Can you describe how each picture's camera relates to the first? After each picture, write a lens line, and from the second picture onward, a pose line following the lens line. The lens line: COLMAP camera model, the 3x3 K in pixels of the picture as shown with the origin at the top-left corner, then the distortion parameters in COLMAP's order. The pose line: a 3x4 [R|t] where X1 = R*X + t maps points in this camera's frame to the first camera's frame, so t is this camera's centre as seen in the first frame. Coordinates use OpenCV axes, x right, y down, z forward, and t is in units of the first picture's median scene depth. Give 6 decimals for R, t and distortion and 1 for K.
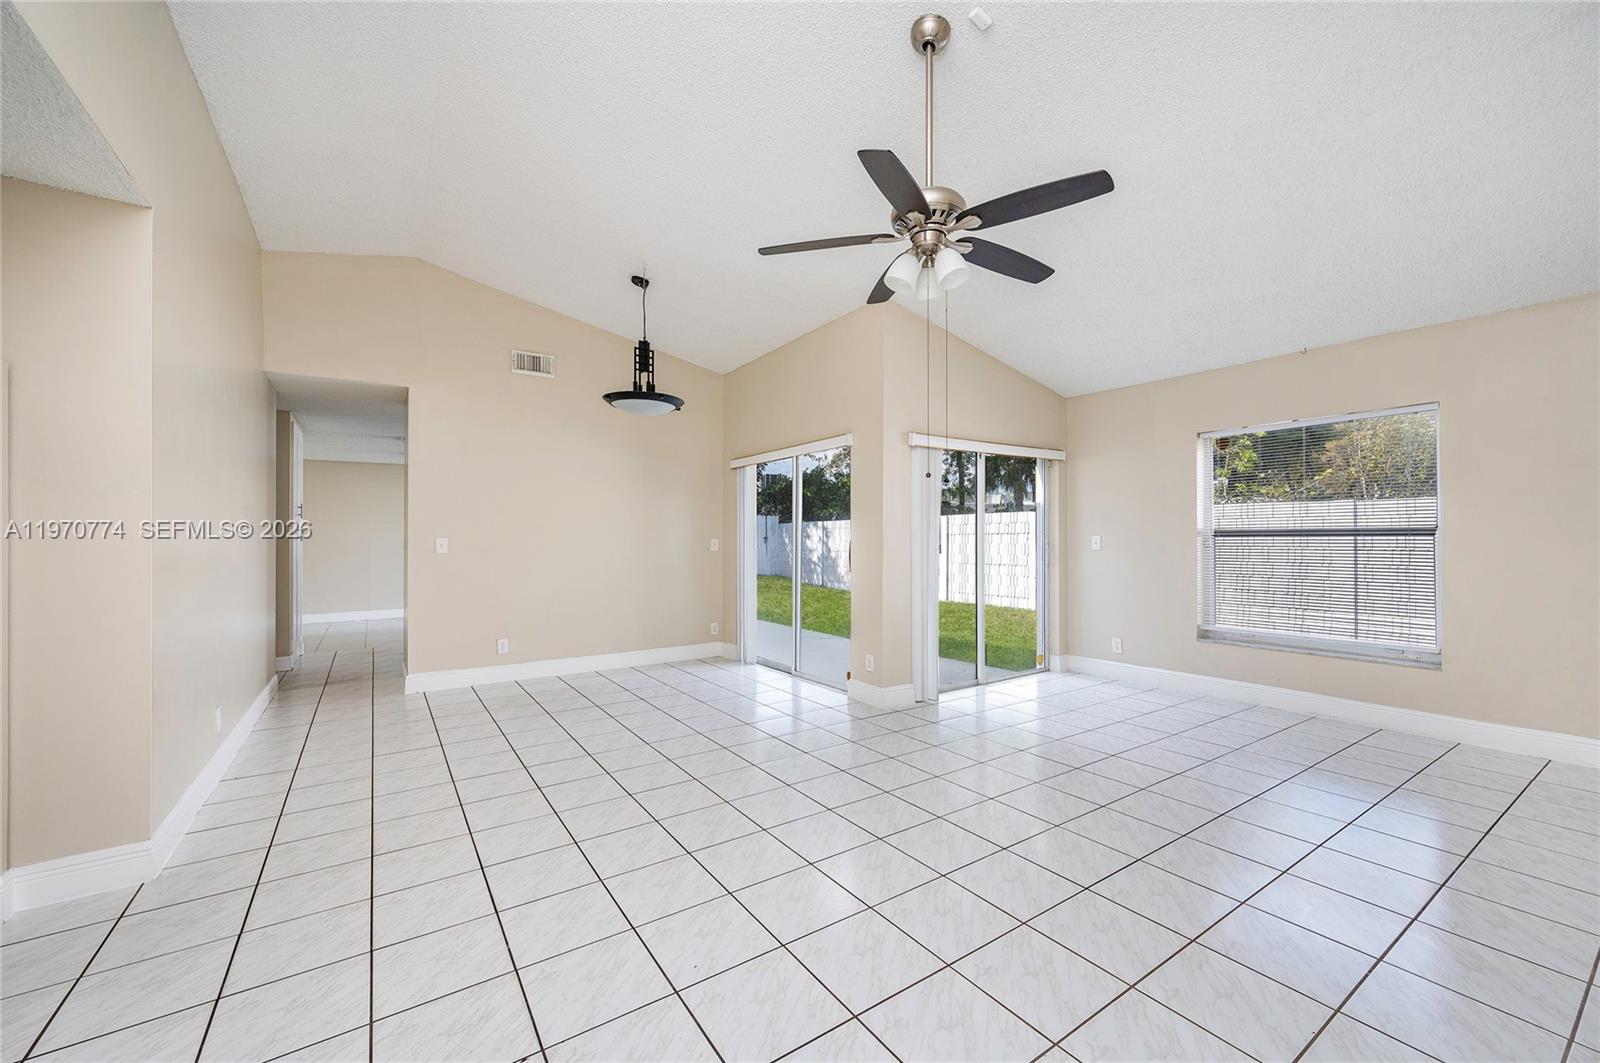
lens RADIAL K [[629.8, 0, 791.4], [0, 629.8, 532.9], [0, 0, 1]] dist [0.000745, 0.000058]
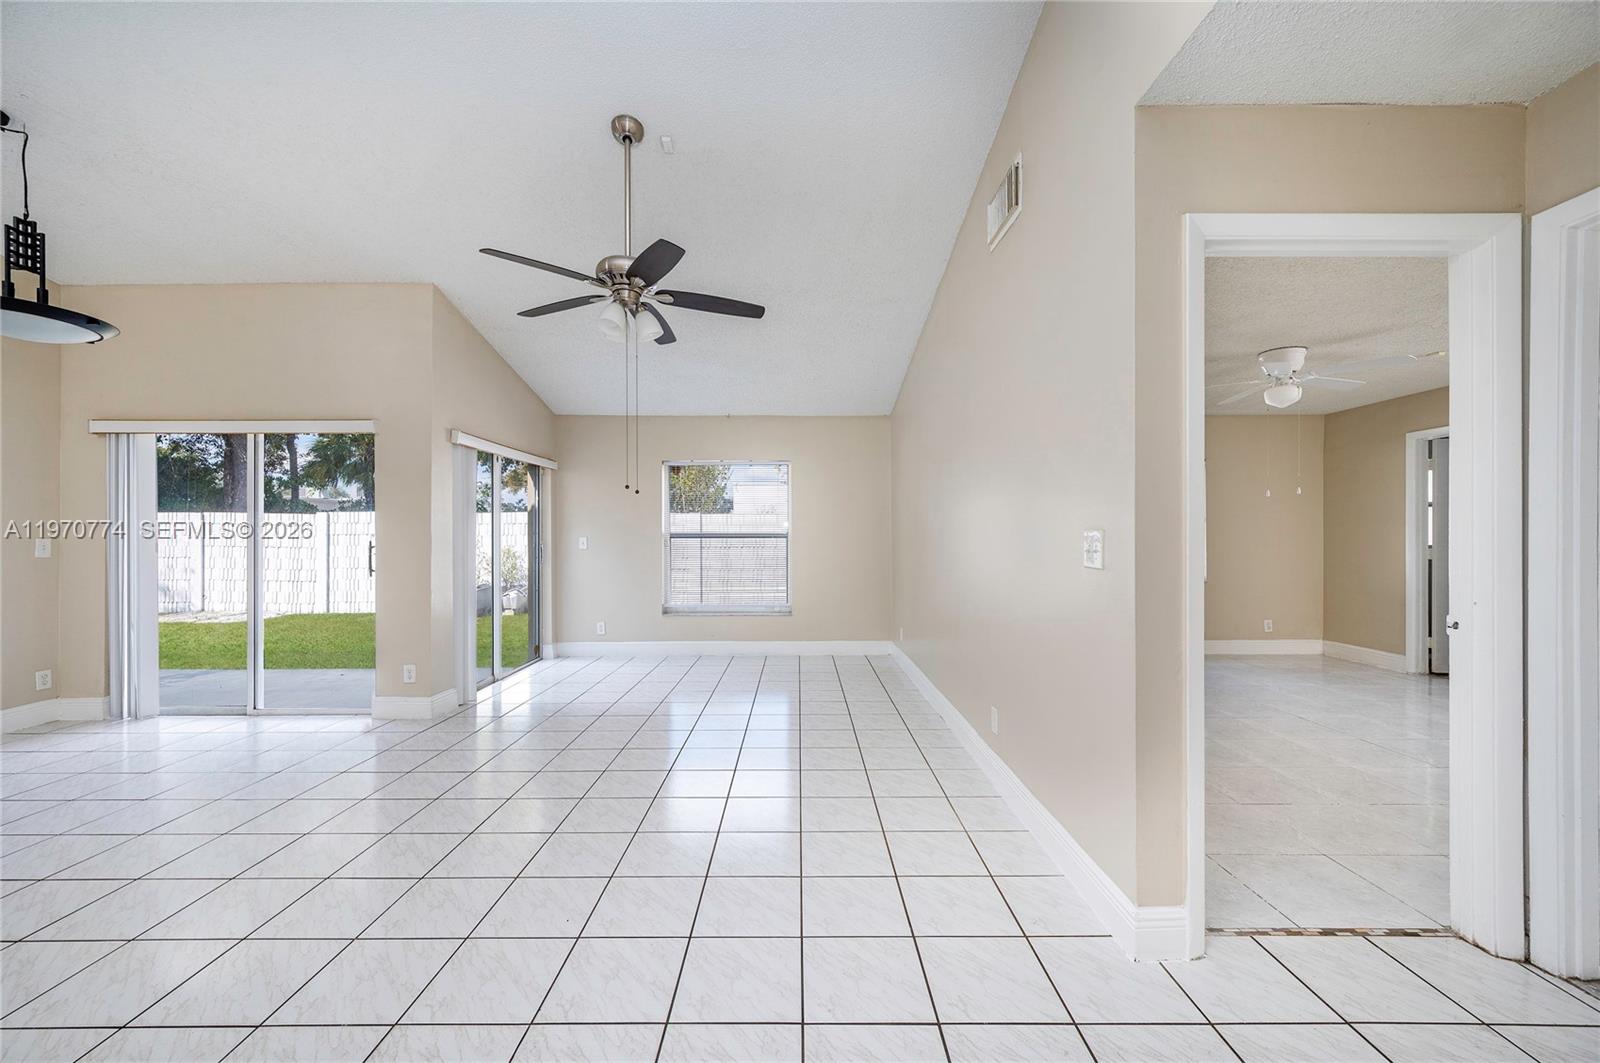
lens RADIAL K [[627.3, 0, 800.0], [0, 627.3, 531.5], [0, 0, 1]] dist [0.000625, 0.000126]
pose [[0.558611, 0.012514, 0.829335, -0.271921], [-0.007978, 0.999921, -0.009714, 0.002406], [-0.829391, -0.001190, 0.558667, 0.012544]]
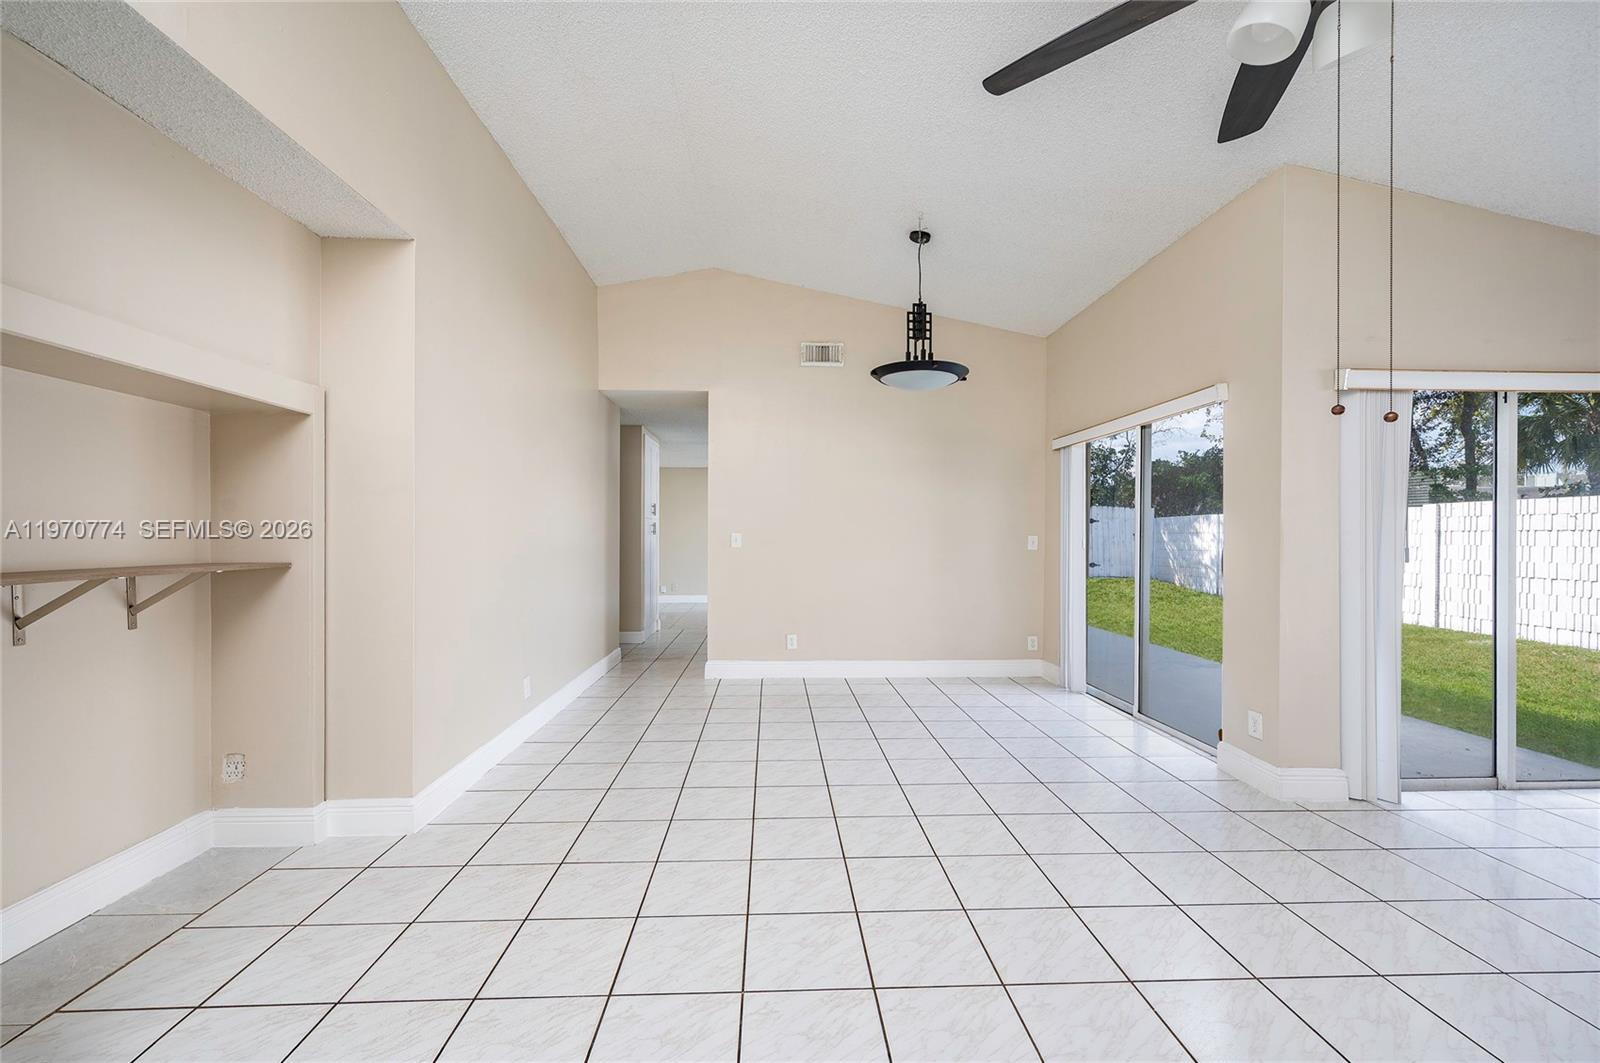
lens RADIAL K [[596.9, 0, 801.6], [0, 596.9, 528.6], [0, 0, 1]] dist [0.000442, 0.000166]
pose [[0.836792, 0.001917, -0.547517, 0.064770], [-0.001976, 0.999998, 0.000480, 0.000395], [0.547517, 0.000680, 0.836794, 0.201807]]
